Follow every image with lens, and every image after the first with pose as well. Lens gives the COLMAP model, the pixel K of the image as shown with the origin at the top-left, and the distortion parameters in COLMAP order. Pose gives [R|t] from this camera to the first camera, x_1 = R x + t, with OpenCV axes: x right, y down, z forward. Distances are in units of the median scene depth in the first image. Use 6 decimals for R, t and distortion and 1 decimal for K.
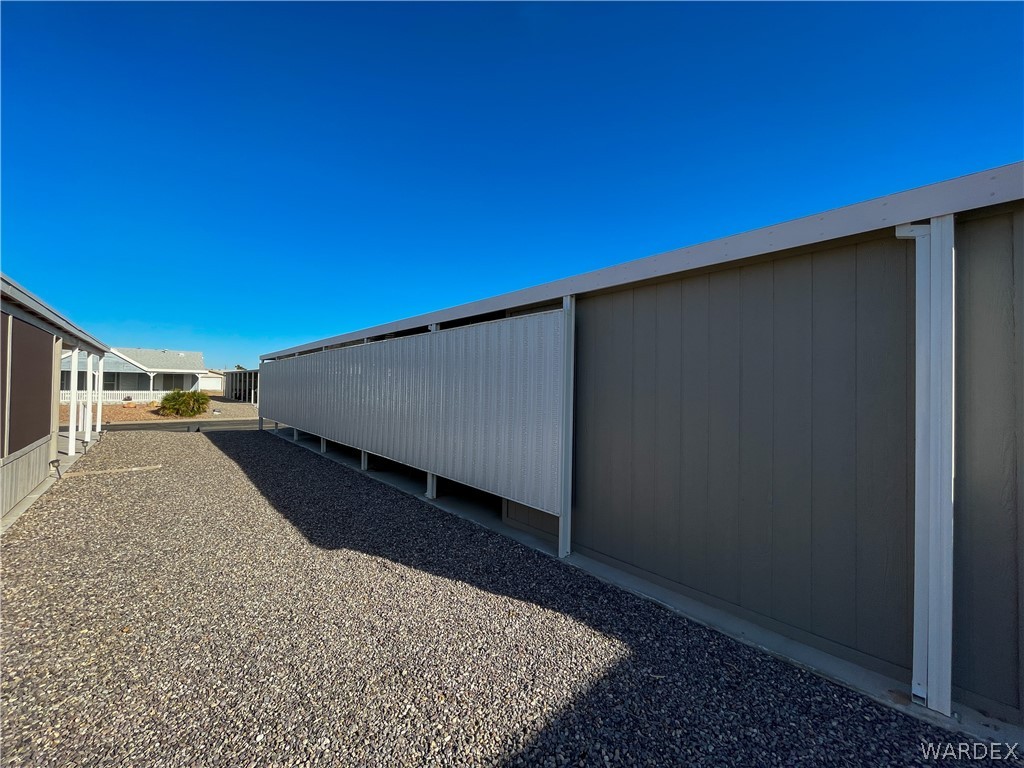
lens RADIAL K [[410.8, 0, 512.0], [0, 410.8, 384.0], [0, 0, 1]] dist [-0.003127, -0.000263]
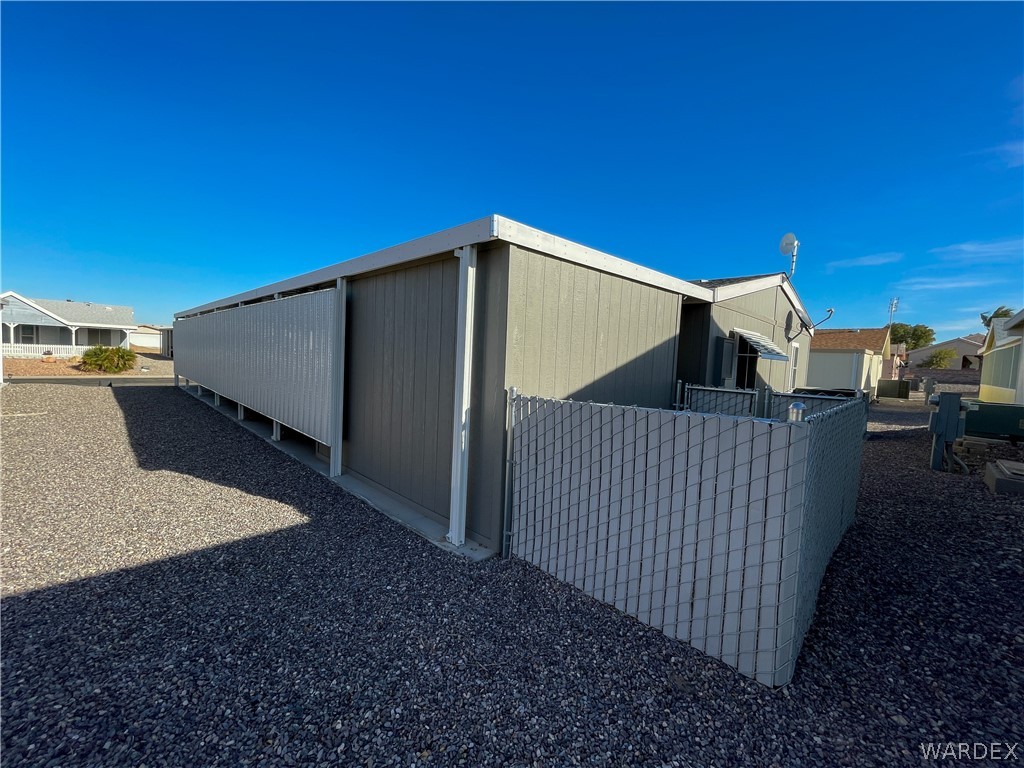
lens RADIAL K [[415.3, 0, 507.8], [0, 415.3, 381.0], [0, 0, 1]] dist [-0.001529, -0.000113]
pose [[0.997401, 0.025416, 0.067425, 0.095634], [-0.030178, 0.997050, 0.070578, -0.000092], [-0.065432, -0.072429, 0.995225, -0.057403]]
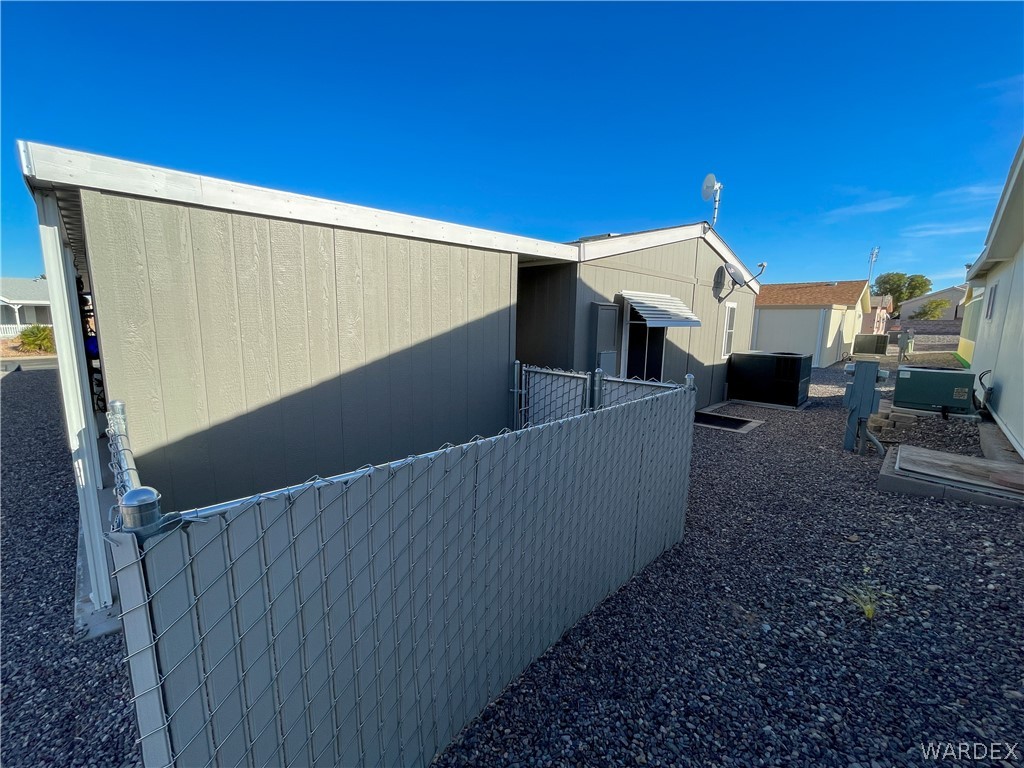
lens RADIAL K [[415.3, 0, 507.8], [0, 415.3, 381.0], [0, 0, 1]] dist [-0.001529, -0.000113]
pose [[0.997584, -0.011786, 0.068467, 0.191713], [0.000688, 0.987132, 0.159904, -0.008417], [-0.069471, -0.159470, 0.984755, -0.020082]]
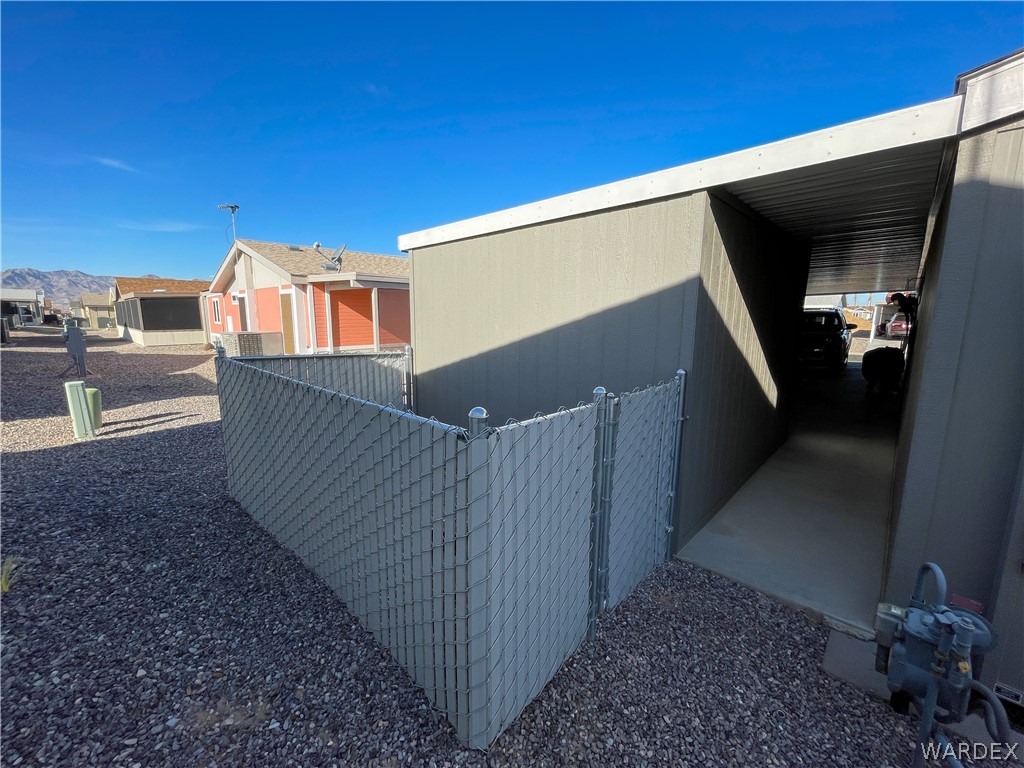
lens RADIAL K [[415.3, 0, 507.8], [0, 415.3, 381.0], [0, 0, 1]] dist [-0.001529, -0.000113]
pose [[0.090823, 0.138877, -0.986136, 0.322877], [0.003762, 0.990174, 0.139792, -0.000612], [0.995860, -0.016406, 0.089408, 0.112260]]
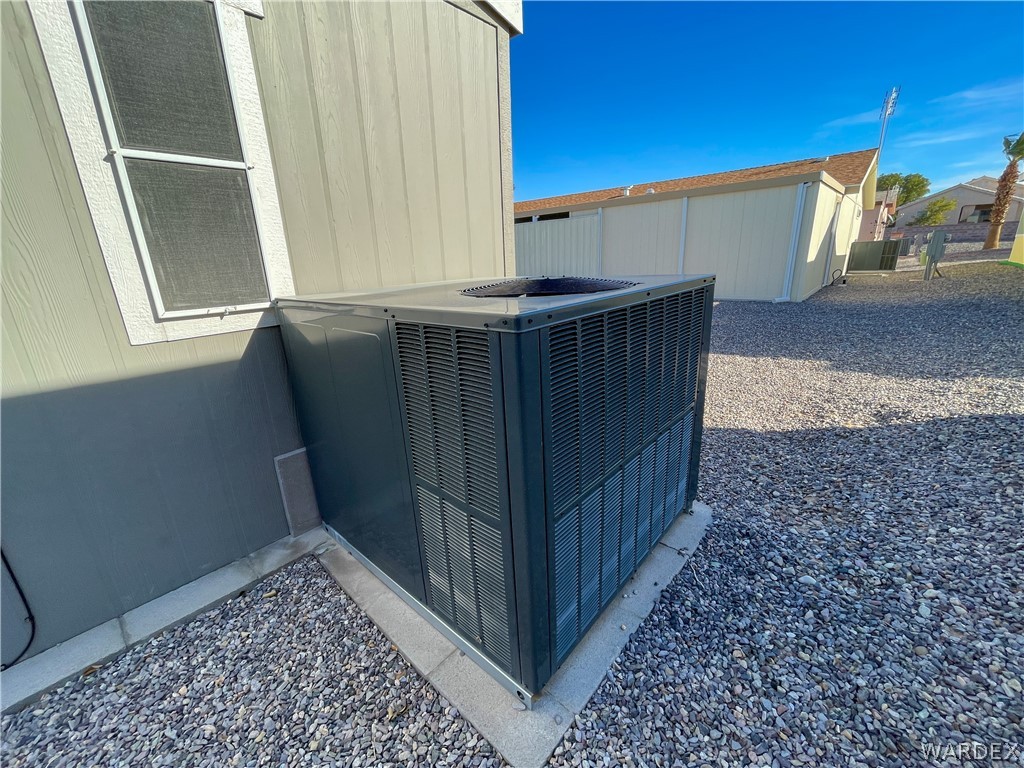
lens RADIAL K [[415.3, 0, 507.8], [0, 415.3, 381.0], [0, 0, 1]] dist [-0.001529, -0.000113]
pose [[0.991981, -0.087049, 0.091627, 0.467217], [0.055915, 0.952452, 0.299513, 0.023000], [-0.113343, -0.291988, 0.949682, 0.286021]]
